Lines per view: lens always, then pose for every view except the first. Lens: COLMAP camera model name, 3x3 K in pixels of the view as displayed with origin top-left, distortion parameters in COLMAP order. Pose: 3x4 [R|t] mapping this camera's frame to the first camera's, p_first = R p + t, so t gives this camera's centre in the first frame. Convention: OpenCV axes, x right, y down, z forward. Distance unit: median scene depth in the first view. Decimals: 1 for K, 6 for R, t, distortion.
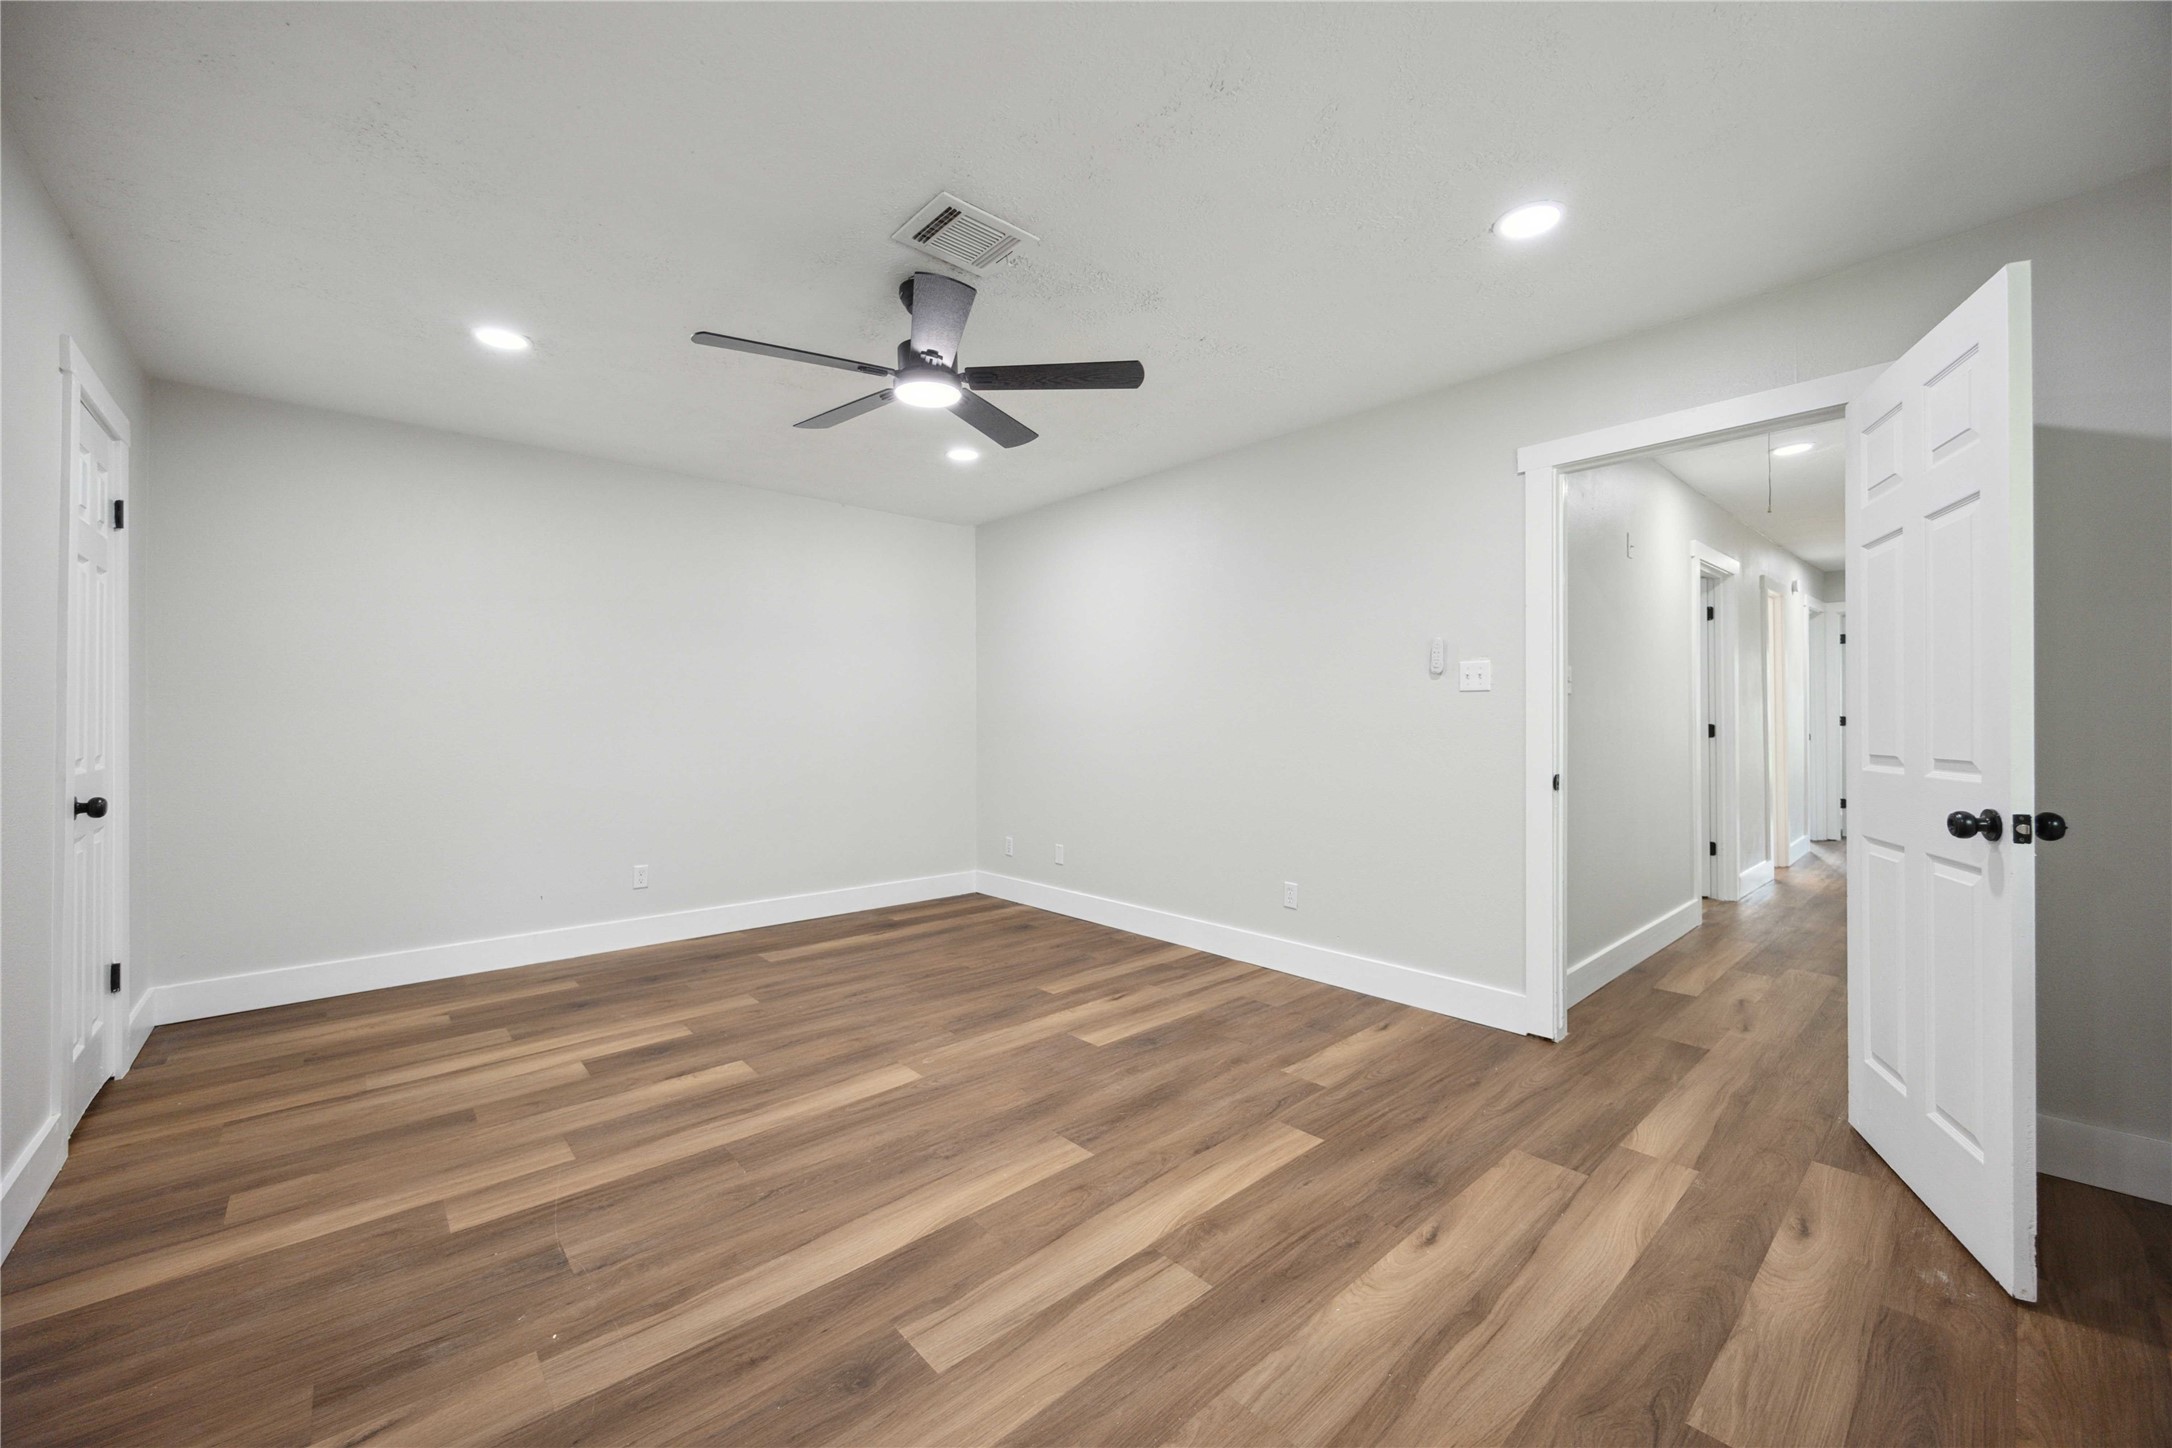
lens RADIAL K [[836.9, 0, 1088.6], [0, 836.9, 716.8], [0, 0, 1]] dist [-0.001391, -0.000020]
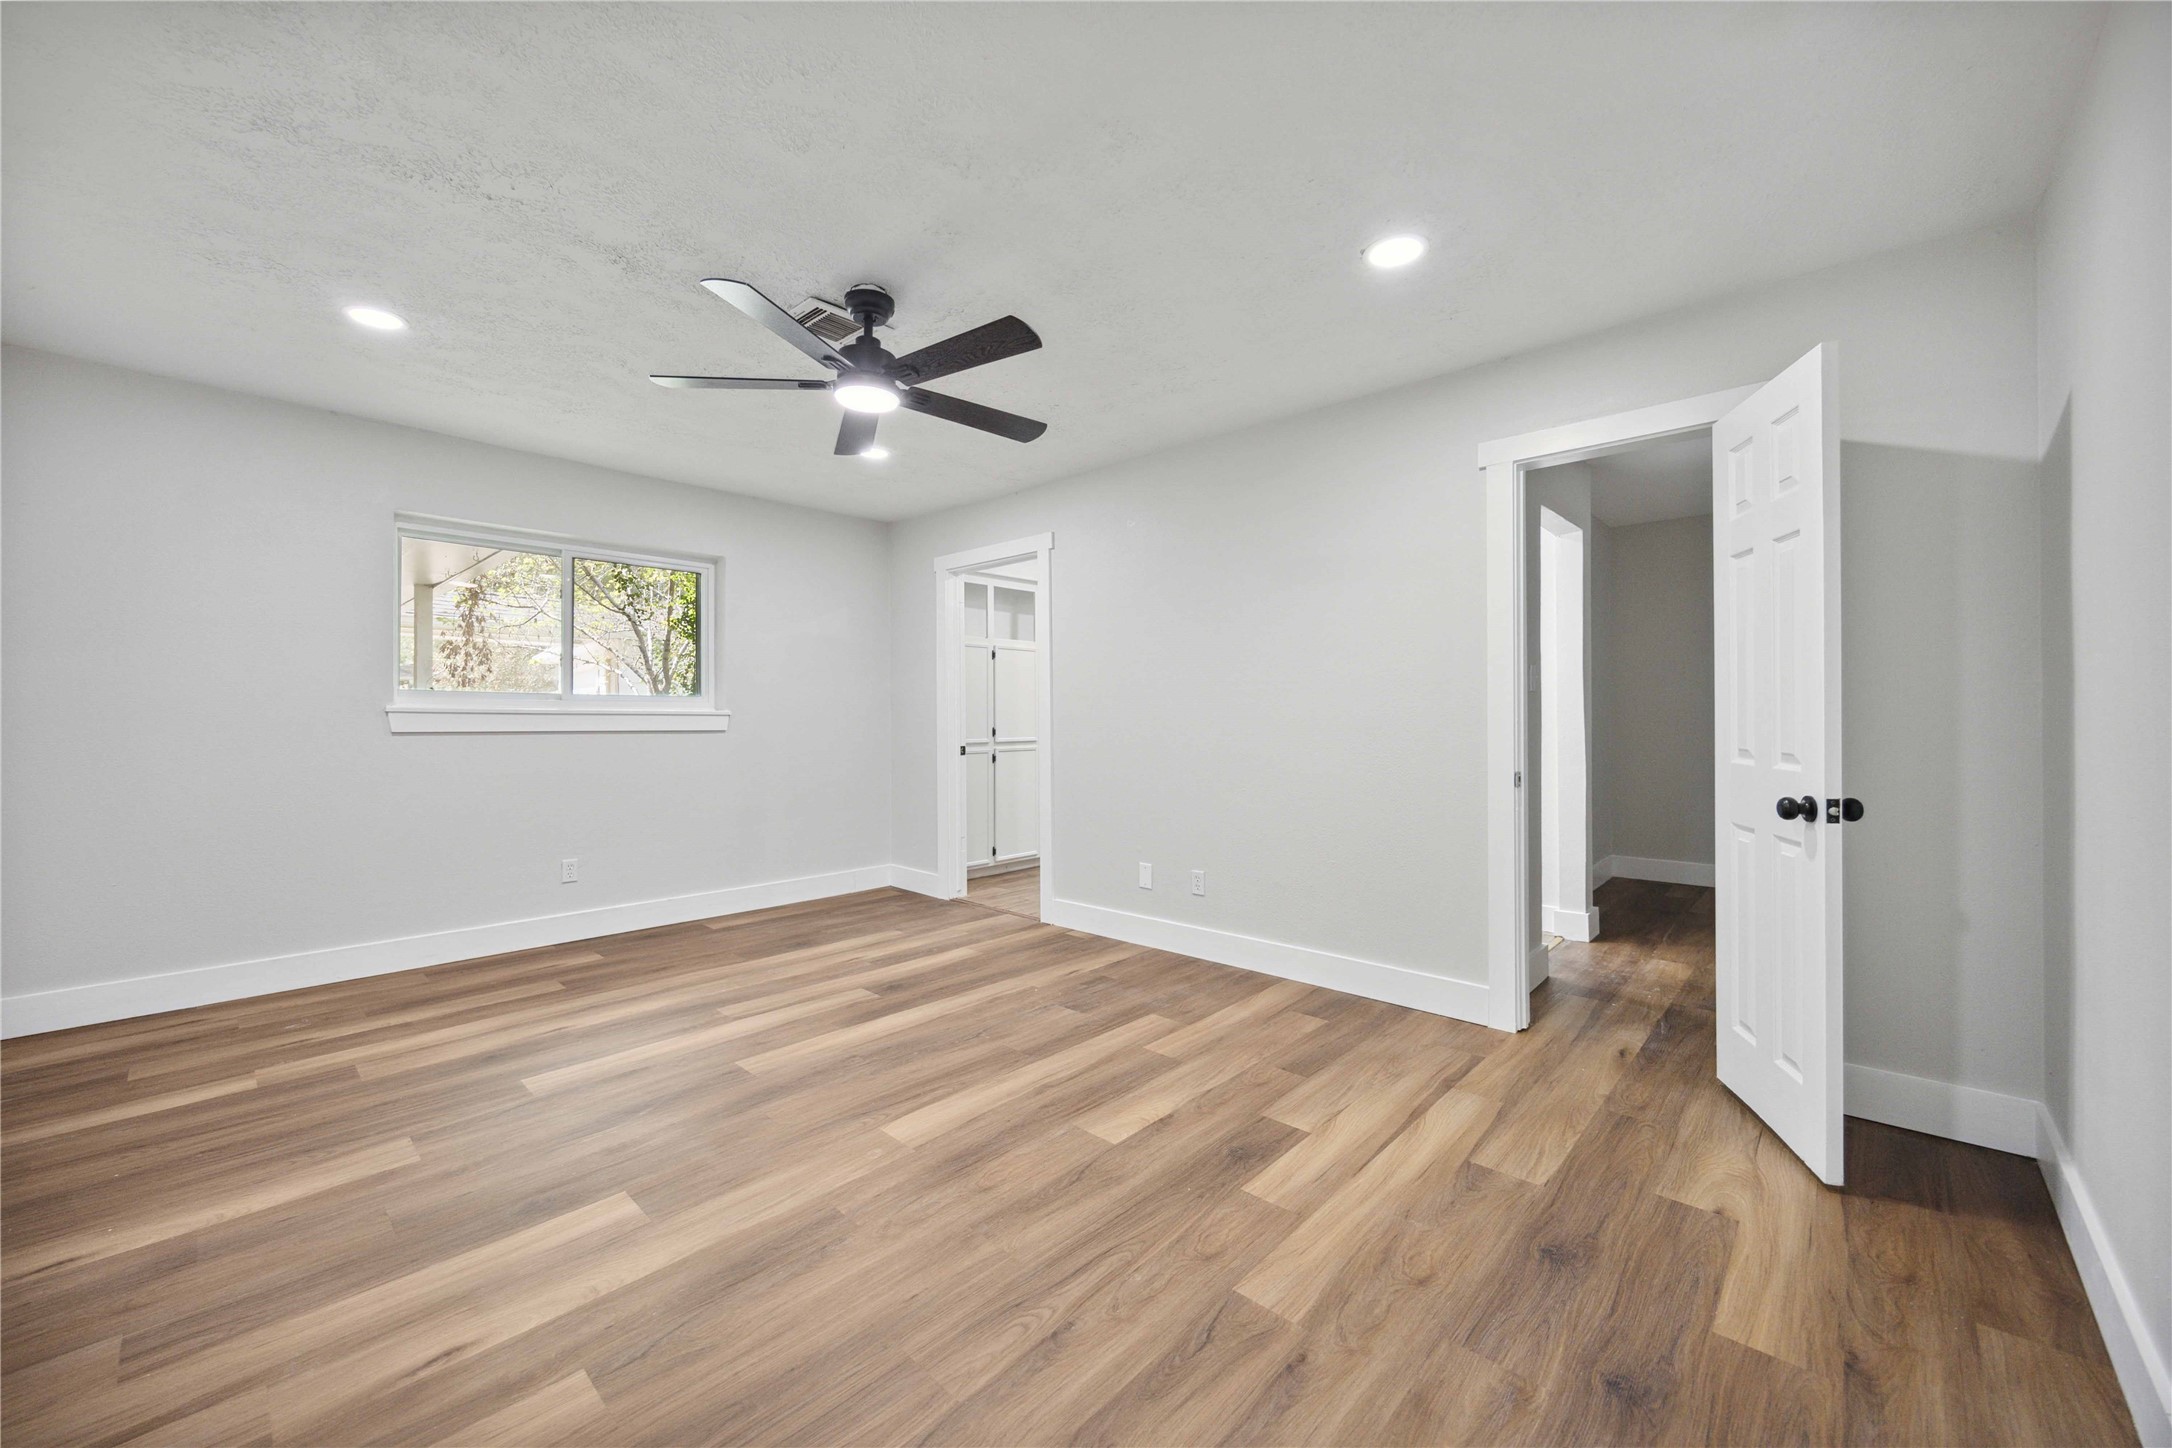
lens RADIAL K [[836.9, 0, 1088.6], [0, 836.9, 716.8], [0, 0, 1]] dist [-0.001391, -0.000020]
pose [[-0.995994, 0.003361, -0.089356, -0.356433], [0.003434, 0.999994, -0.000667, 0.007413], [0.089353, -0.000971, -0.996000, 1.986716]]
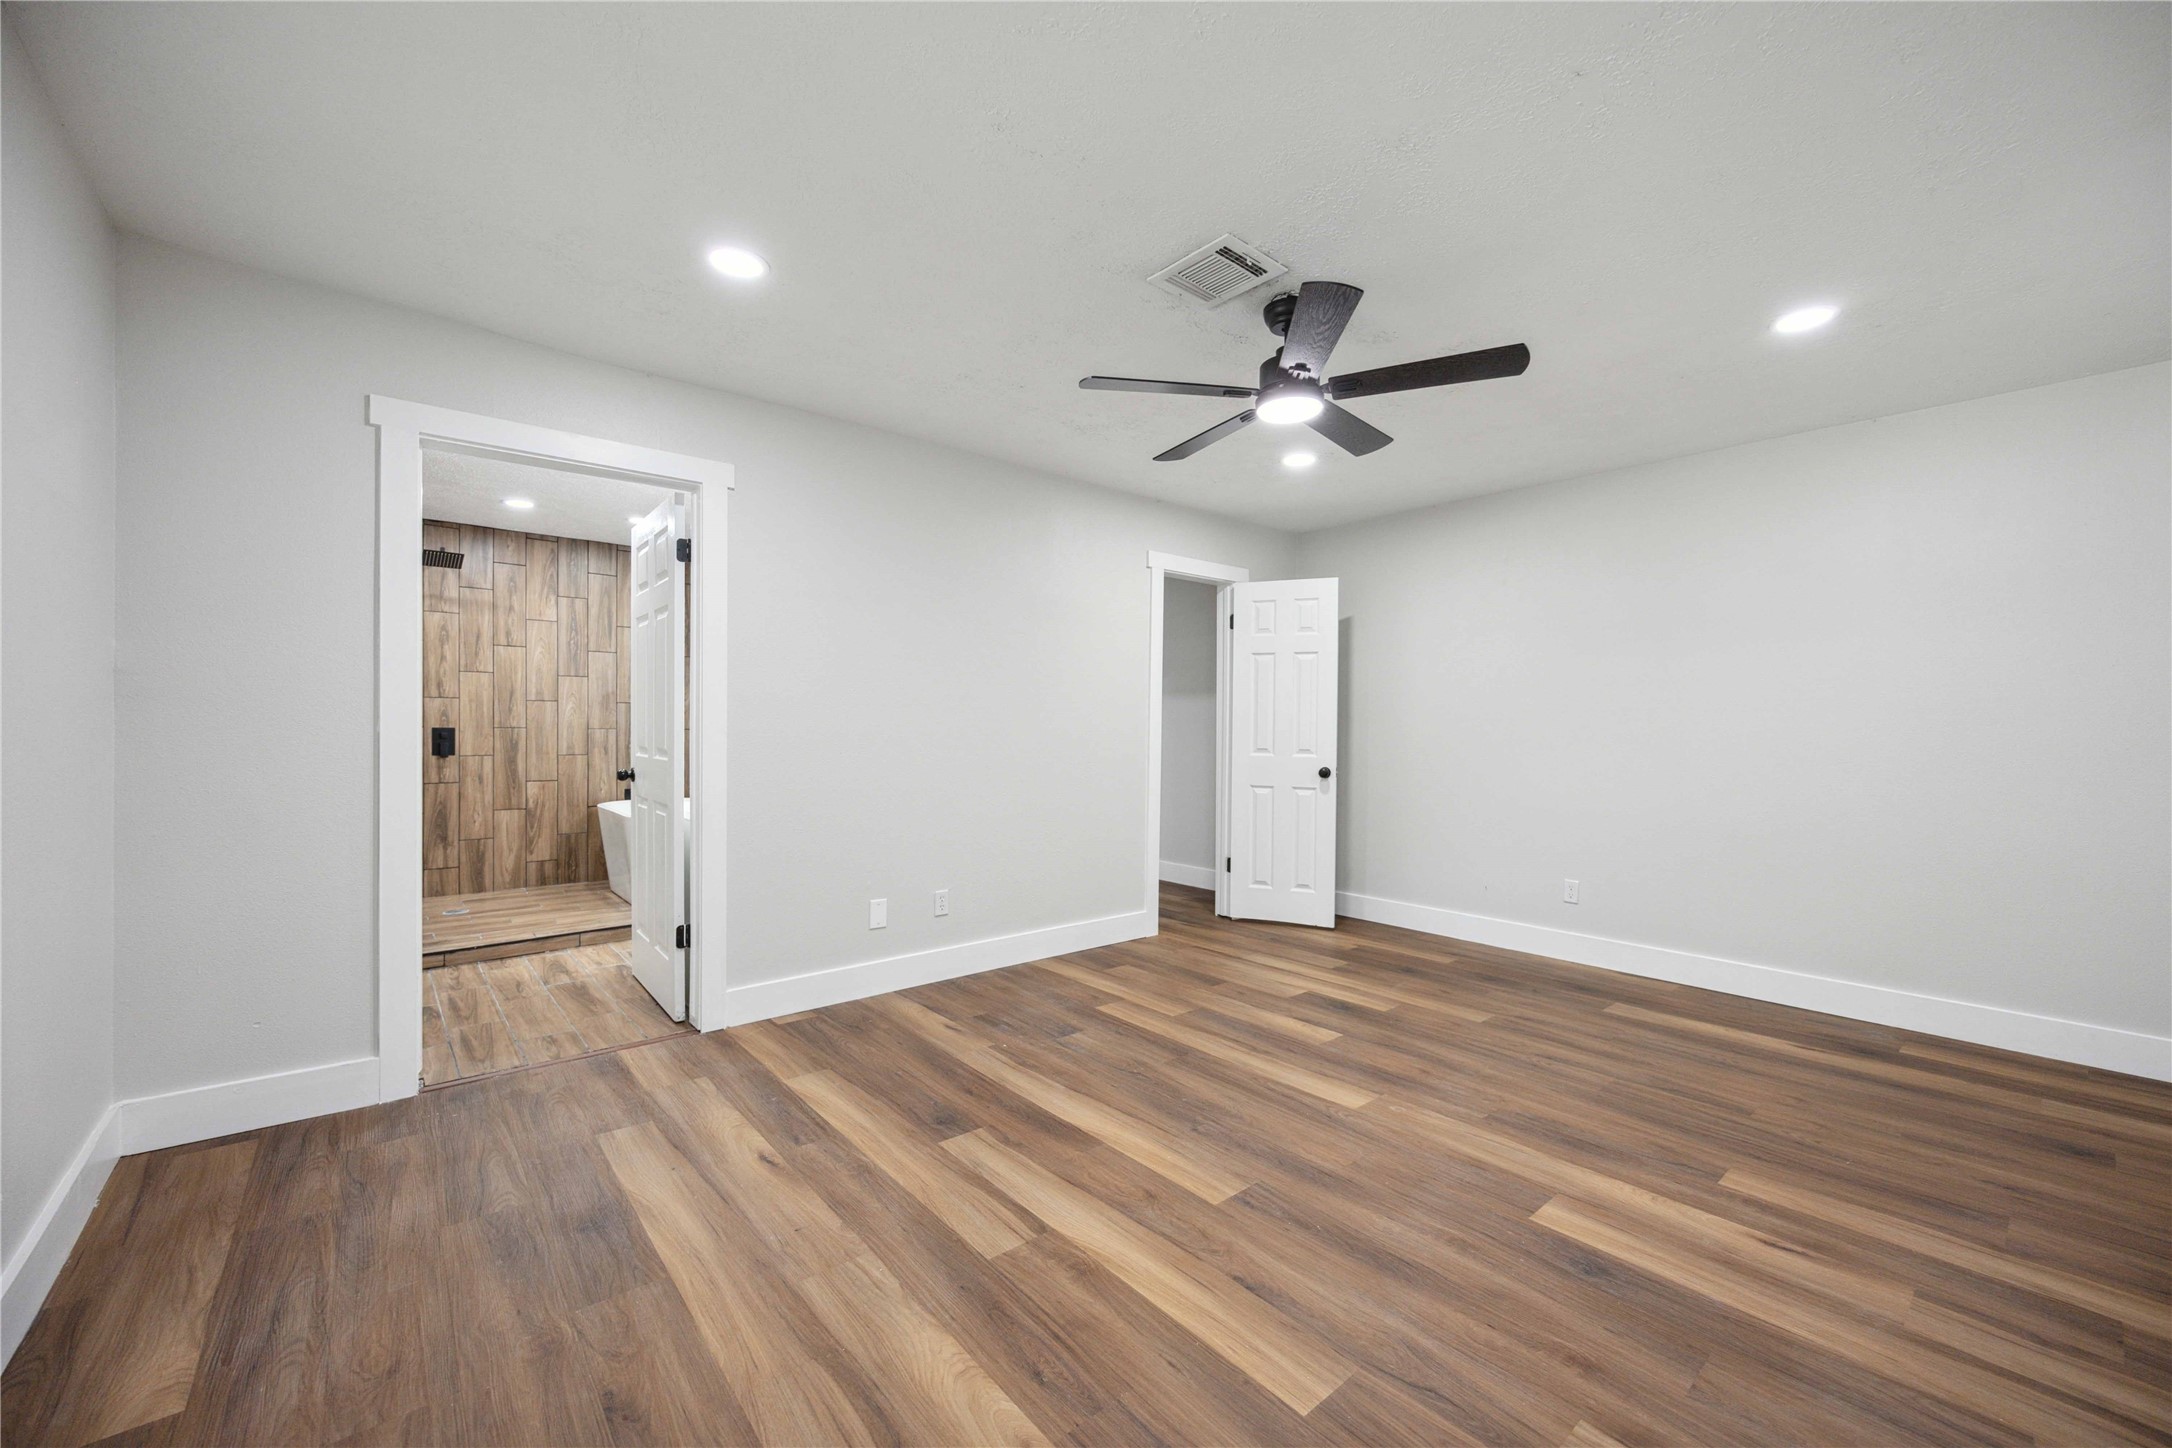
lens RADIAL K [[842.4, 0, 1086.5], [0, 842.4, 730.9], [0, 0, 1]] dist [-0.001948, -0.000666]
pose [[-0.032375, 0.003373, -0.999470, 0.810409], [-0.003016, 0.999989, 0.003472, -0.001486], [0.999471, 0.003127, -0.032364, 0.767313]]
